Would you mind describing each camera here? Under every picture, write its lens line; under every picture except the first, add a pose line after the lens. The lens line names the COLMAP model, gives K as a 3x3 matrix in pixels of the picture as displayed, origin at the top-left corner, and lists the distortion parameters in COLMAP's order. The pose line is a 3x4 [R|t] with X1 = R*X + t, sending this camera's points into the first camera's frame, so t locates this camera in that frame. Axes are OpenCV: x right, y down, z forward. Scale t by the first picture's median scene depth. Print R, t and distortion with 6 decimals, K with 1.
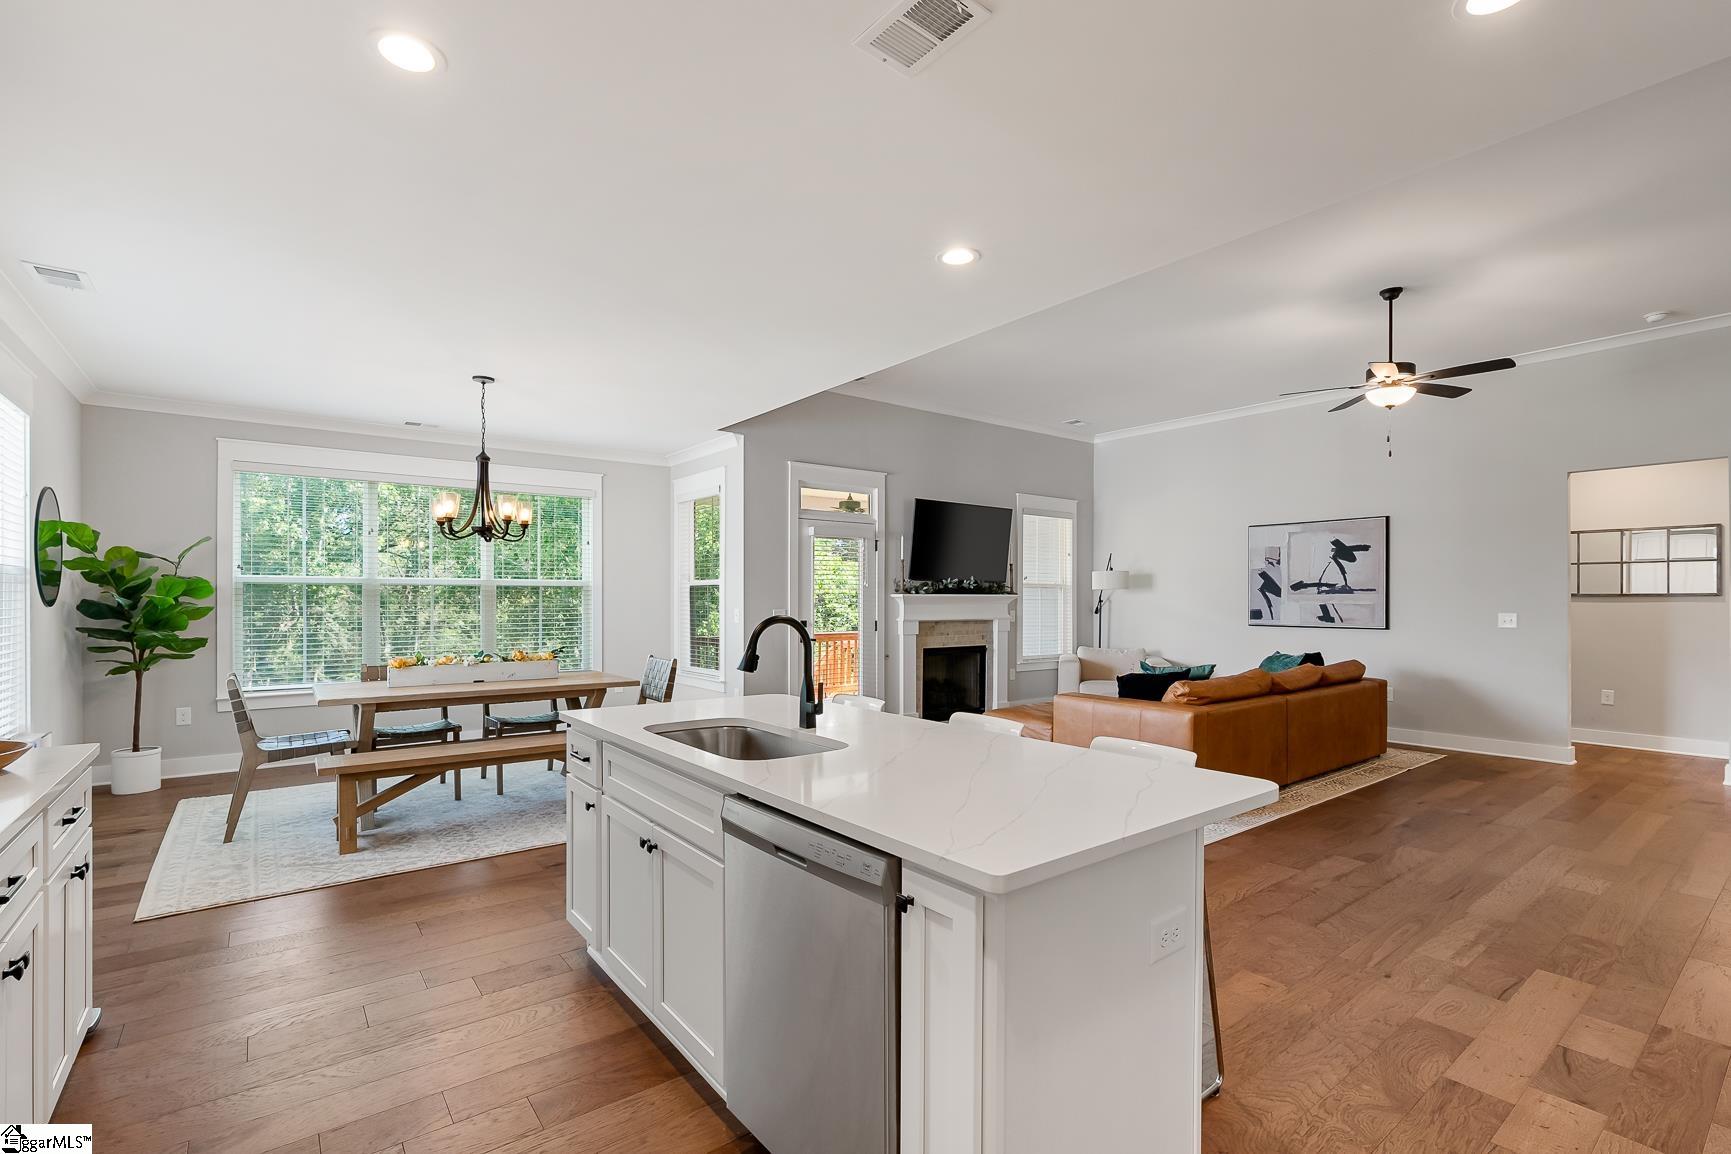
lens RADIAL K [[769.0, 0, 866.9], [0, 769.0, 591.9], [0, 0, 1]] dist [0.002483, 0.000070]
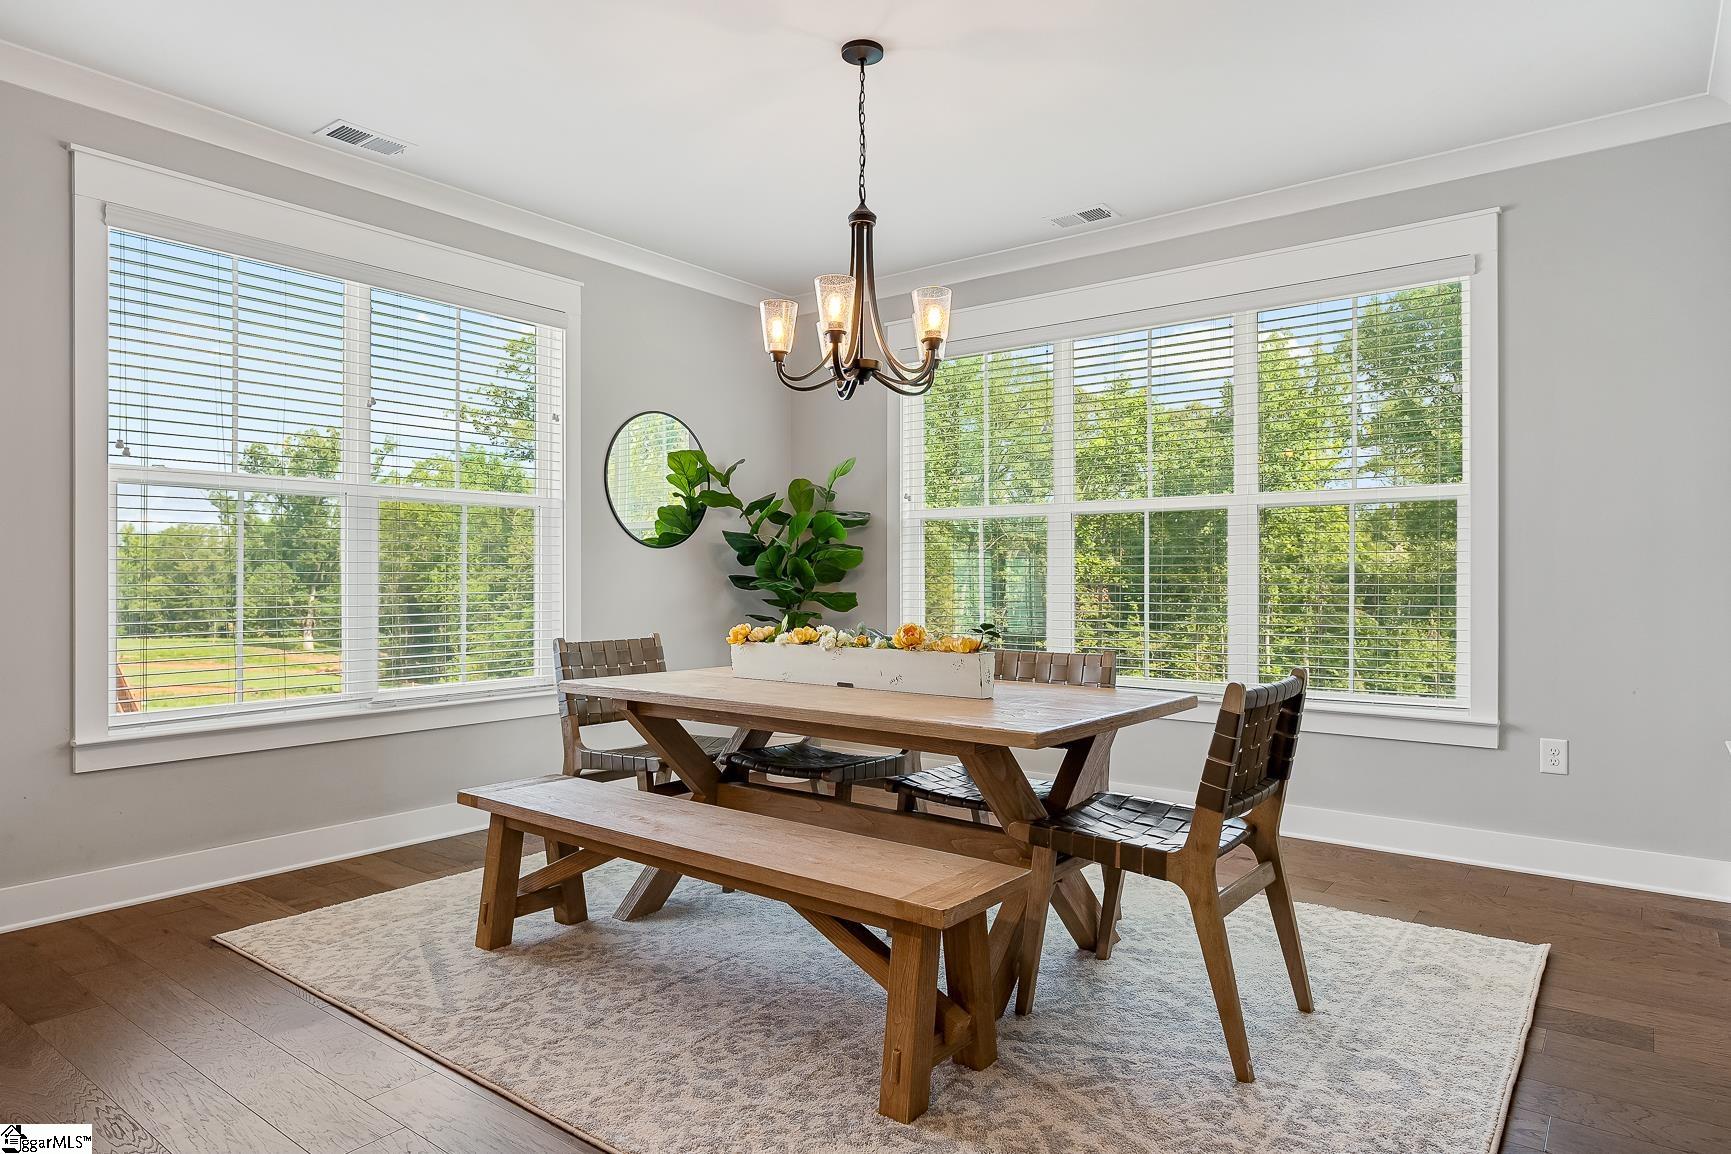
lens RADIAL K [[1028.0, 0, 855.6], [0, 1028.0, 578.3], [0, 0, 1]] dist [-0.001036, 0.000138]
pose [[0.254337, -0.000432, -0.967116, 0.075971], [0.009270, 0.999955, 0.001991, 0.031061], [0.967071, -0.009471, 0.254329, 0.542982]]
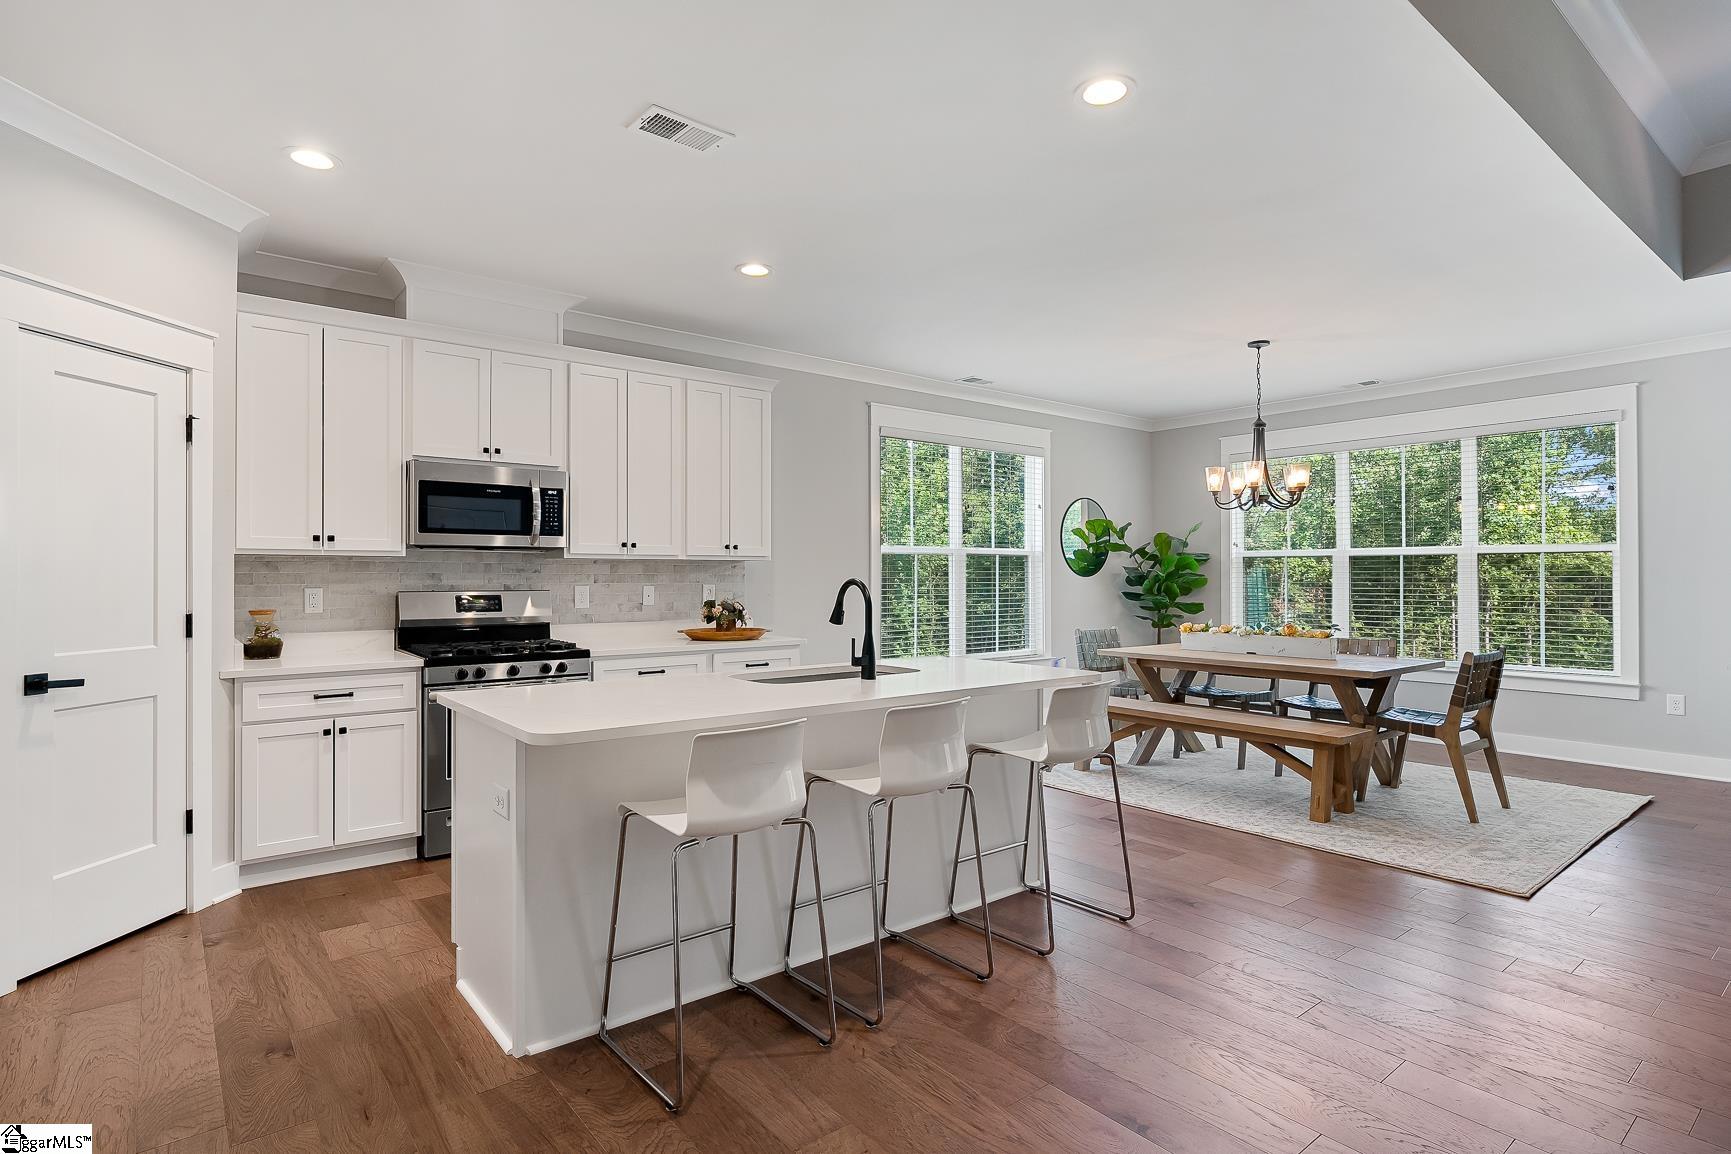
lens RADIAL K [[890.0, 0, 865.1], [0, 890.0, 570.9], [0, 0, 1]] dist [0.001944, -0.000278]
pose [[0.028522, -0.007817, -0.999563, 0.400502], [0.011026, 0.999911, -0.007505, 0.008932], [0.999532, -0.010807, 0.028605, 0.304827]]
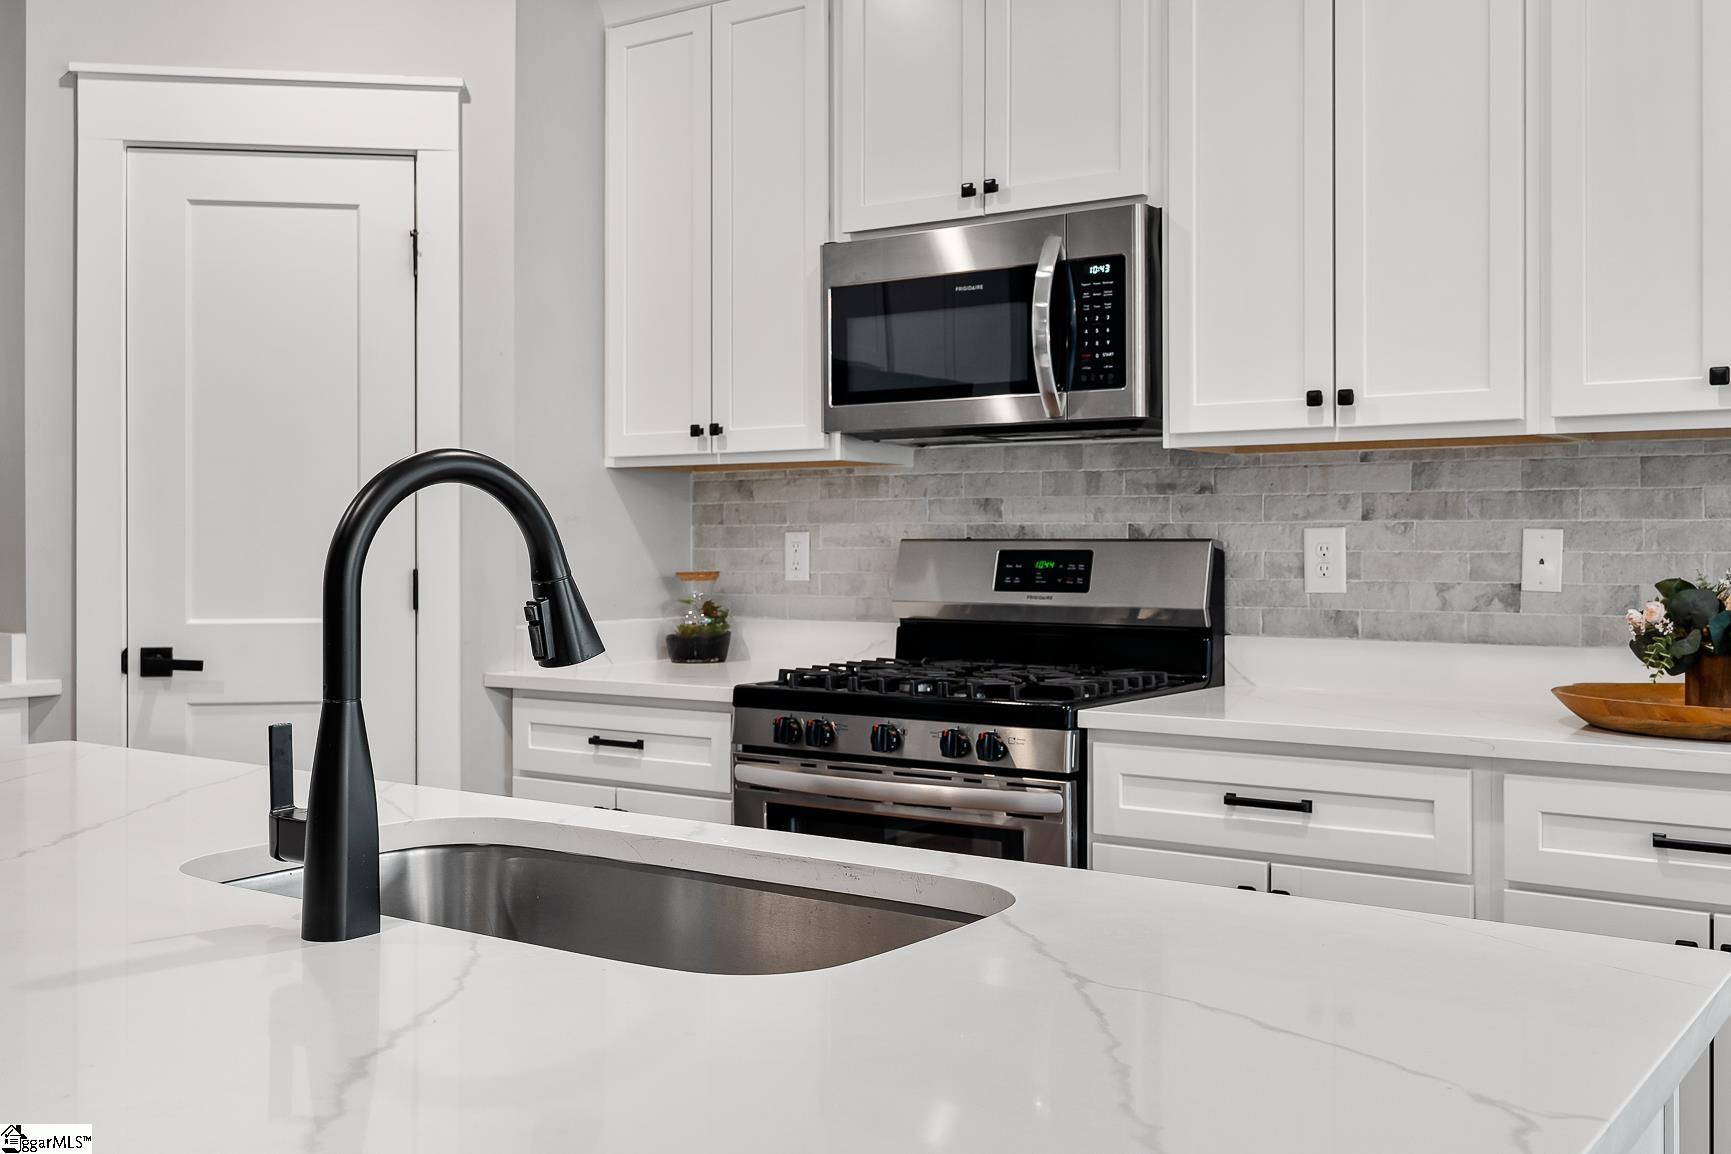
lens RADIAL K [[1696.1, 0, 869.3], [0, 1696.1, 544.1], [0, 0, 1]] dist [0.024965, 0.000000]
pose [[-0.954726, -0.001084, -0.297484, -0.026503], [0.001937, 0.999949, -0.009861, 0.020899], [0.297479, -0.009991, -0.954676, 0.493609]]
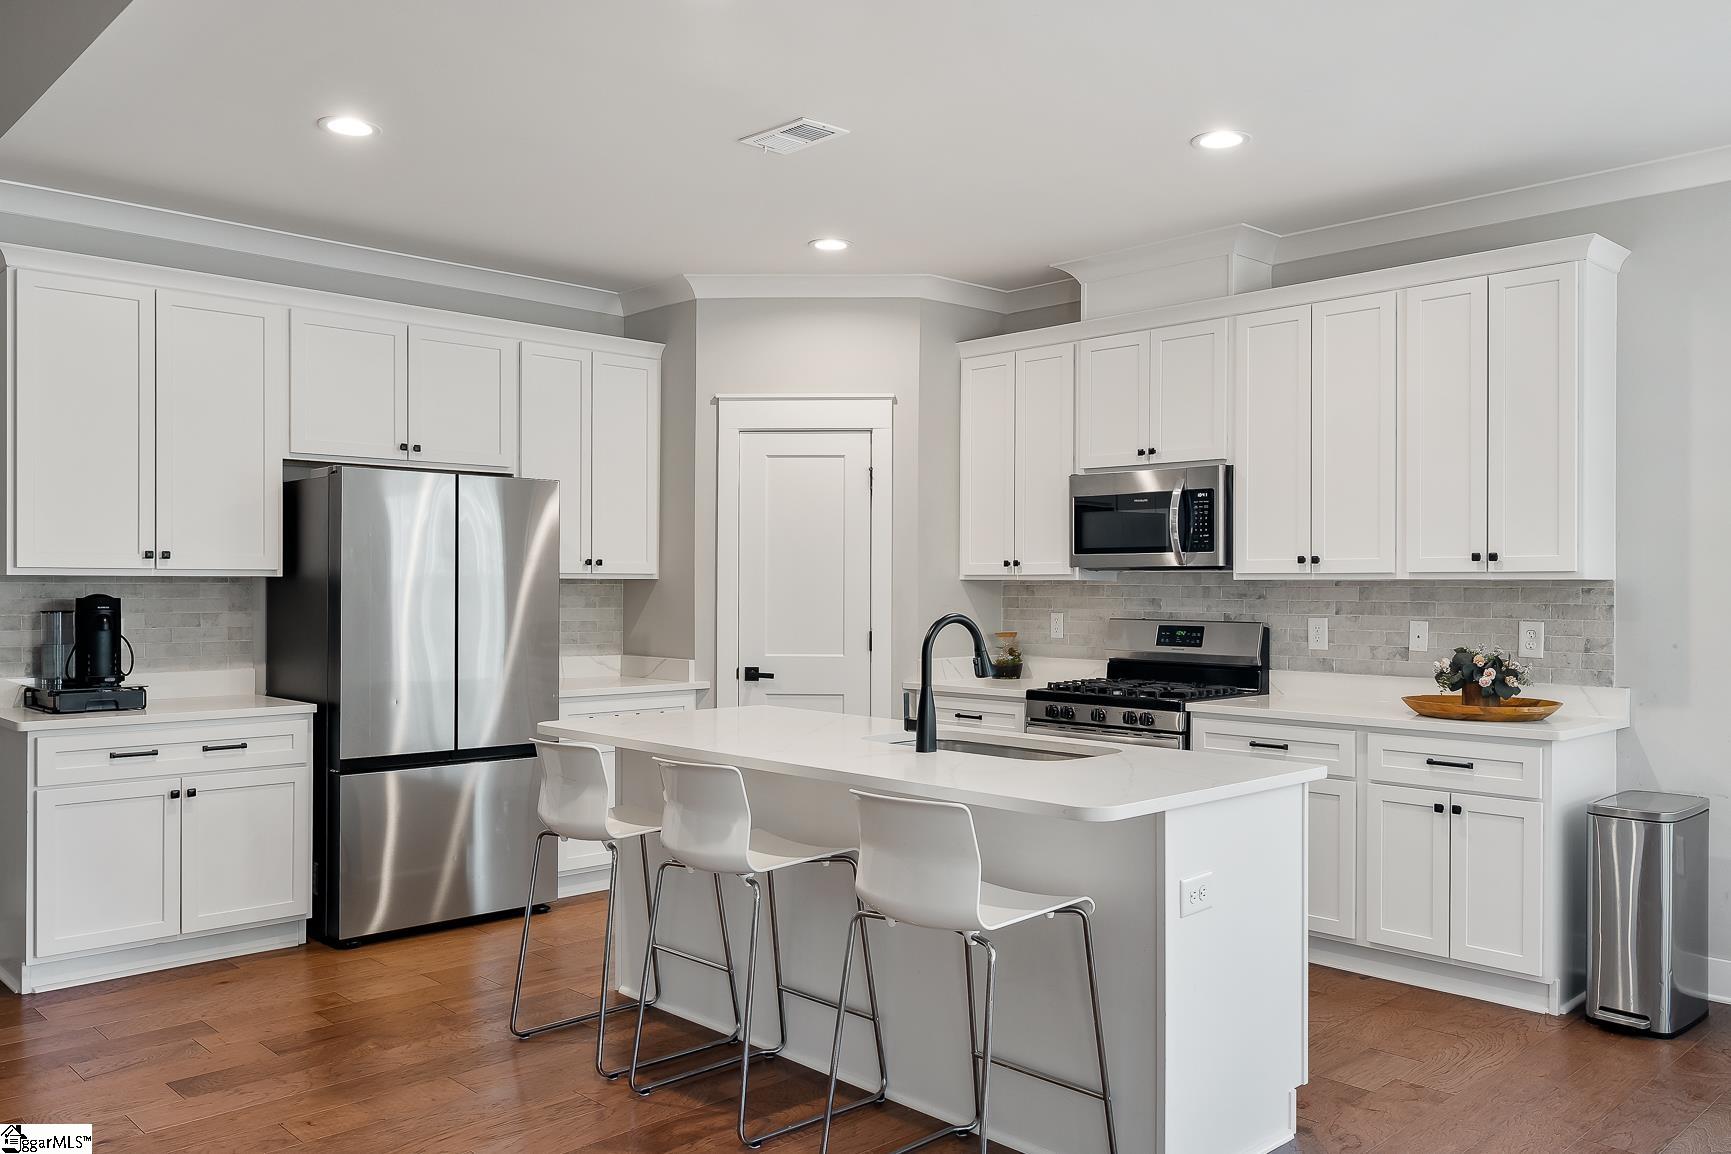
lens RADIAL K [[1346.8, 0, 866.3], [0, 1346.8, 586.7], [0, 0, 1]] dist [0.012722, 0.003408]
pose [[-0.992978, -0.005631, -0.118167, 0.050411], [-0.004495, 0.999941, -0.009885, 0.004467], [0.118216, -0.009285, -0.992945, 0.784788]]
